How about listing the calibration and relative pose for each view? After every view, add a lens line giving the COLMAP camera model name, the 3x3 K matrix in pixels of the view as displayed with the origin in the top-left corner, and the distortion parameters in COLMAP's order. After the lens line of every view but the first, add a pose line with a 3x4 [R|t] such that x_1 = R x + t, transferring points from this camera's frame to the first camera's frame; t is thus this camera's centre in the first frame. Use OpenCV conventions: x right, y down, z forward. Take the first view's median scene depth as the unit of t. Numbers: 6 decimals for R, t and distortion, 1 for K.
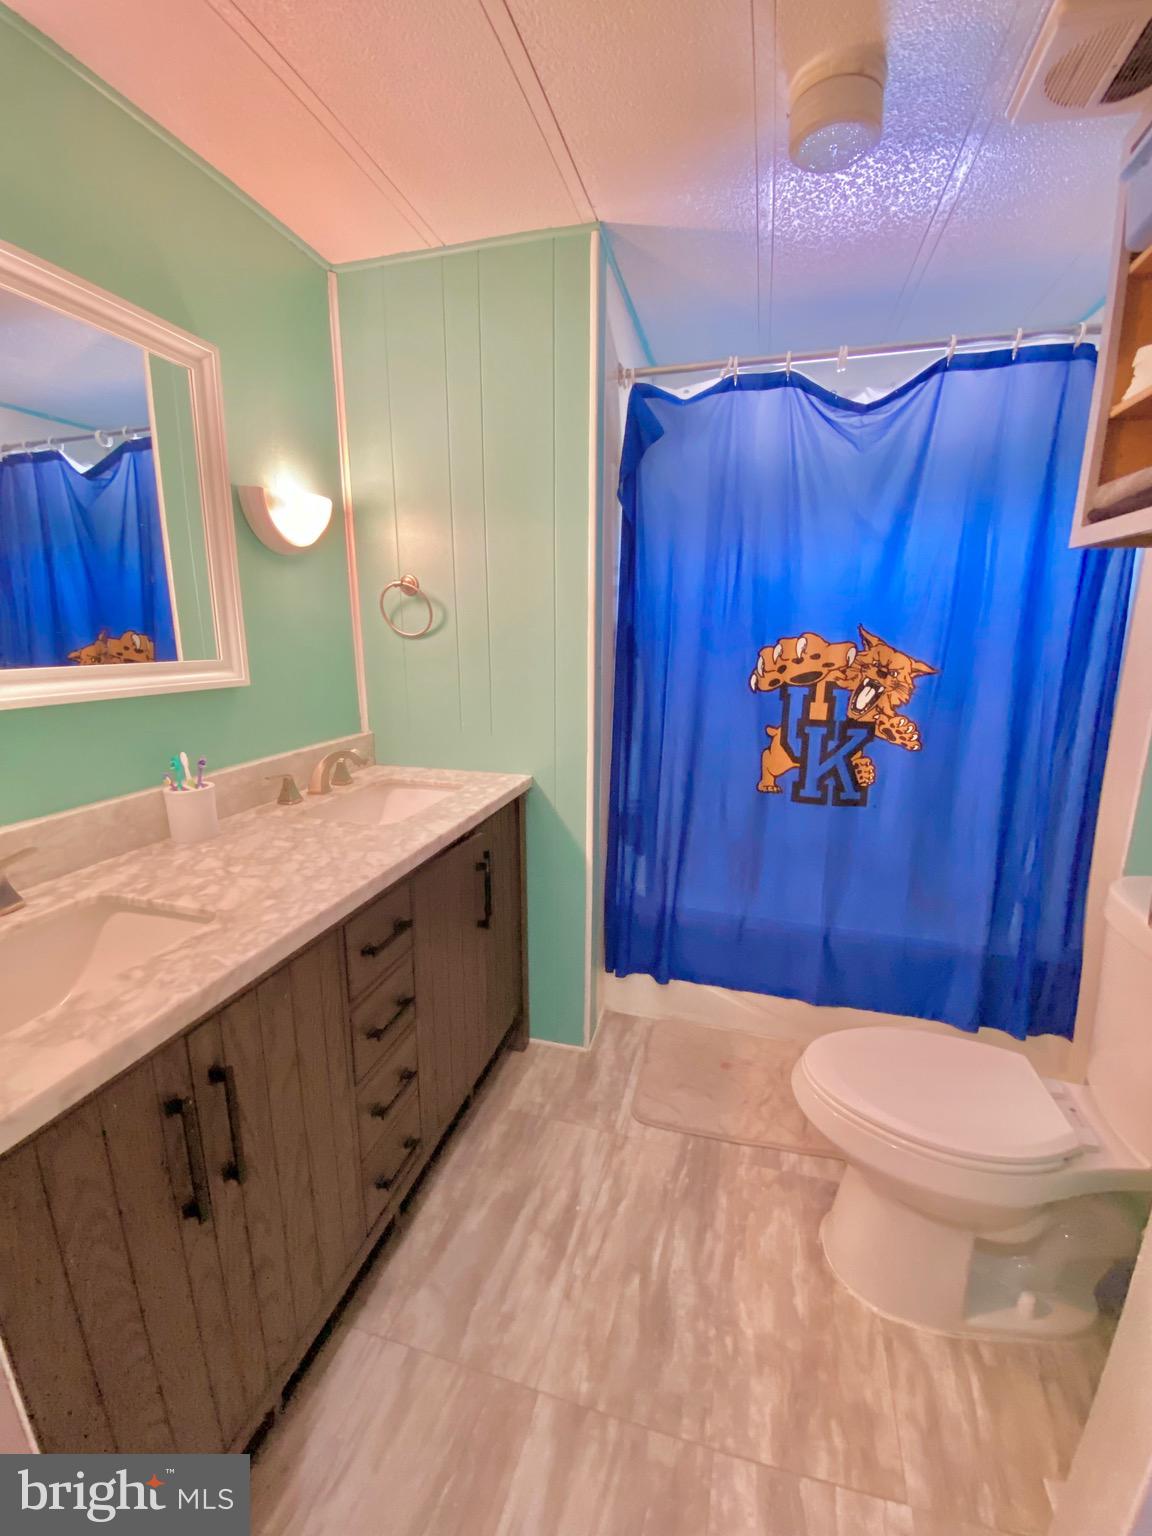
lens RADIAL K [[639.0, 0, 575.9], [0, 639.0, 762.8], [0, 0, 1]] dist [0.023902, -0.021292]
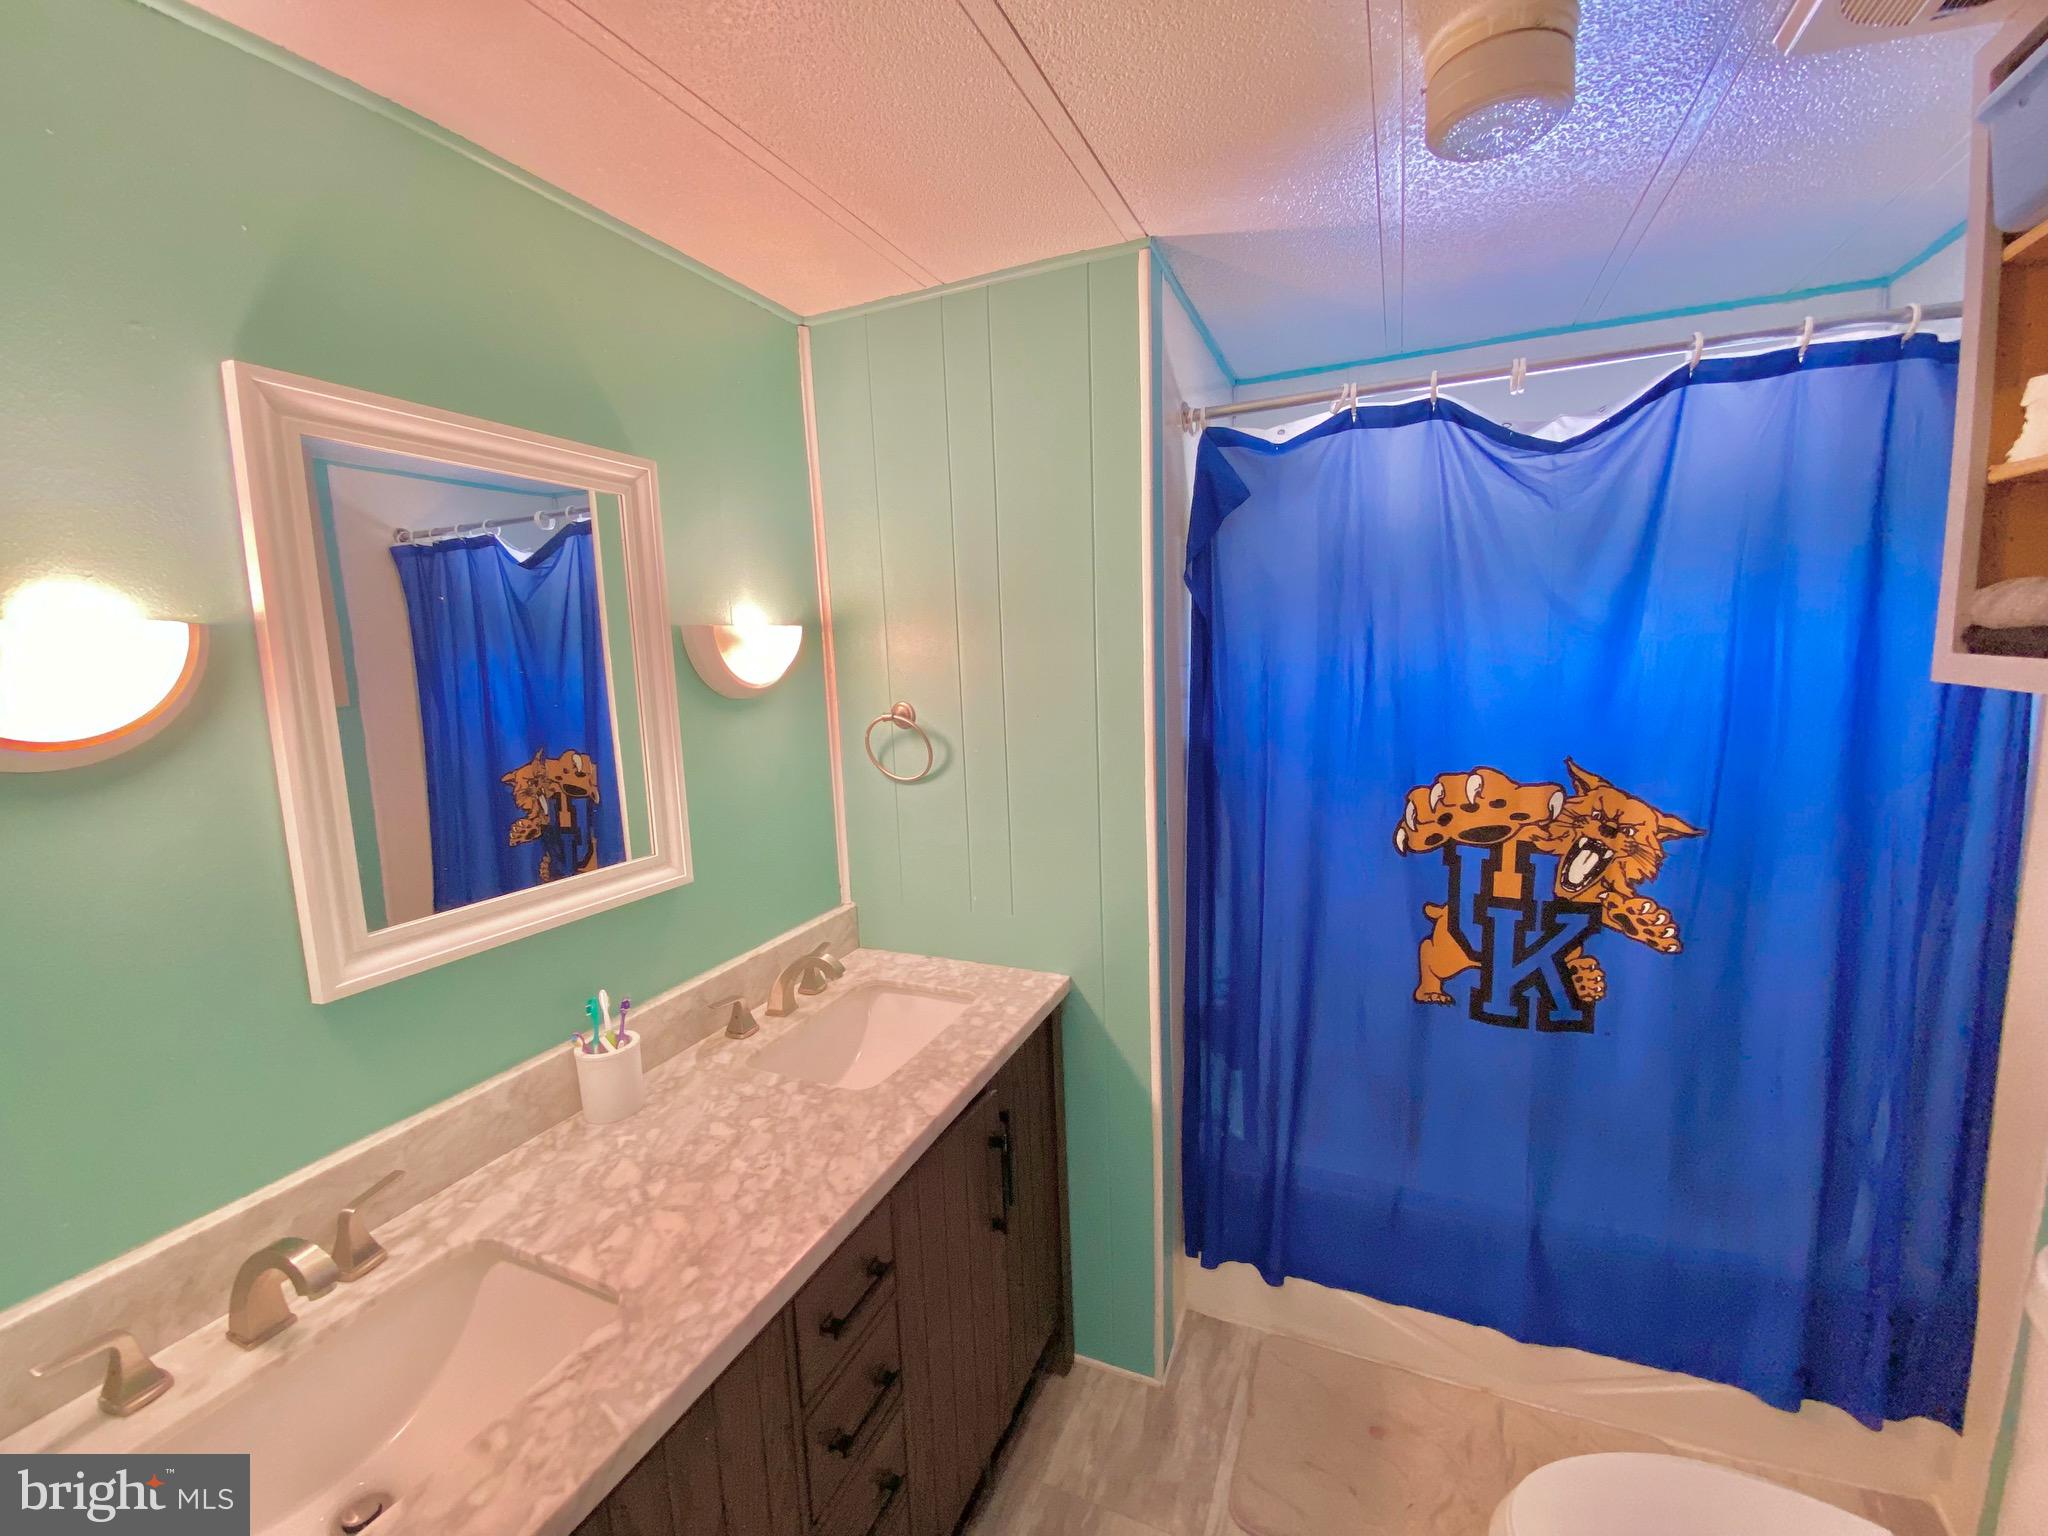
lens RADIAL K [[851.9, 0, 1011.3], [0, 851.9, 765.9], [0, 0, 1]] dist [0.023902, -0.021292]
pose [[0.988268, -0.020197, -0.151390, 0.013362], [0.009909, 0.997608, -0.068406, -0.150804], [0.152410, 0.066103, 0.986104, 0.049942]]
